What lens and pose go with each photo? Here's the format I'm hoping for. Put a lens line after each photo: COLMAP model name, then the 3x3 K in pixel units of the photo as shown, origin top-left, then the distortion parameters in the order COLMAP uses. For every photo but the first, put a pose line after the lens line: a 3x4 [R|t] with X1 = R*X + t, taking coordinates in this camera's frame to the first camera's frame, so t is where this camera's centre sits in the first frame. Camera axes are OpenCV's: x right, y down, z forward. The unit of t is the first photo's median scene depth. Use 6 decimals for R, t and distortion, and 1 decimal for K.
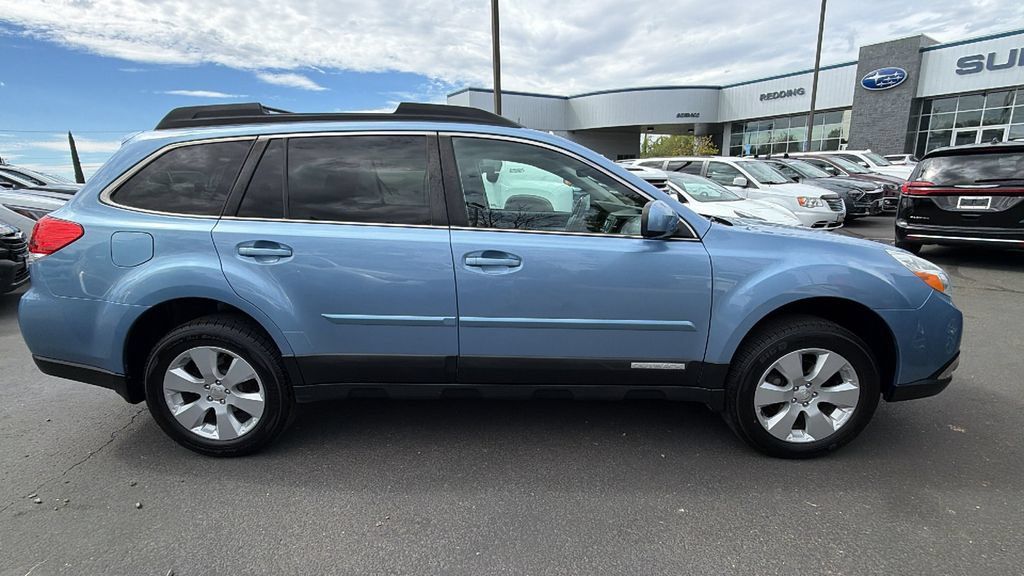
lens RADIAL K [[467.1, 0, 510.5], [0, 467.1, 282.8], [0, 0, 1]] dist [-0.000125, -0.000224]
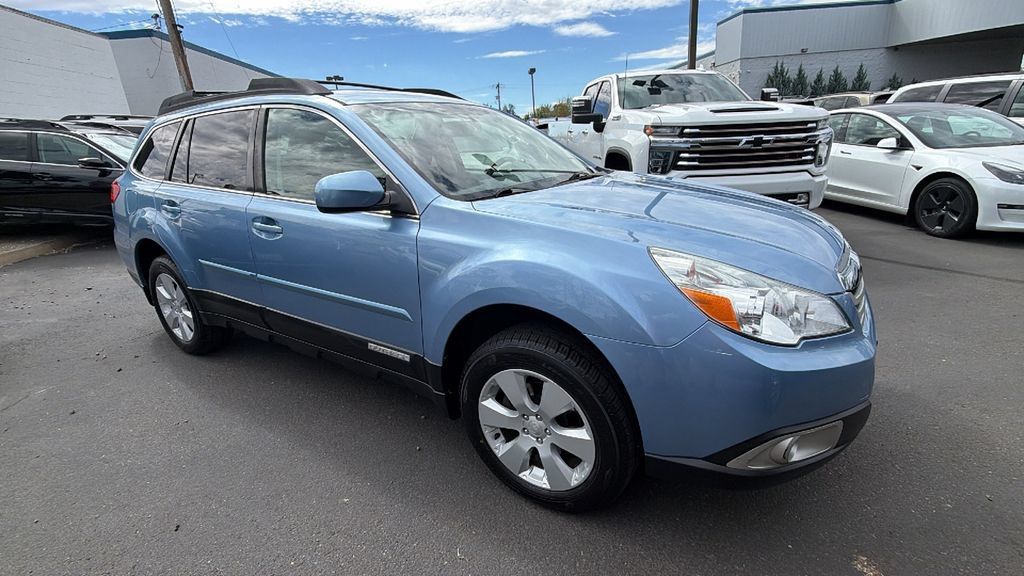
lens RADIAL K [[467.1, 0, 510.5], [0, 467.1, 282.8], [0, 0, 1]] dist [-0.000125, -0.000224]
pose [[0.845054, 0.127524, -0.519251, 0.951159], [-0.070335, 0.989215, 0.128477, -0.090887], [0.530034, -0.072049, 0.844910, 0.342087]]
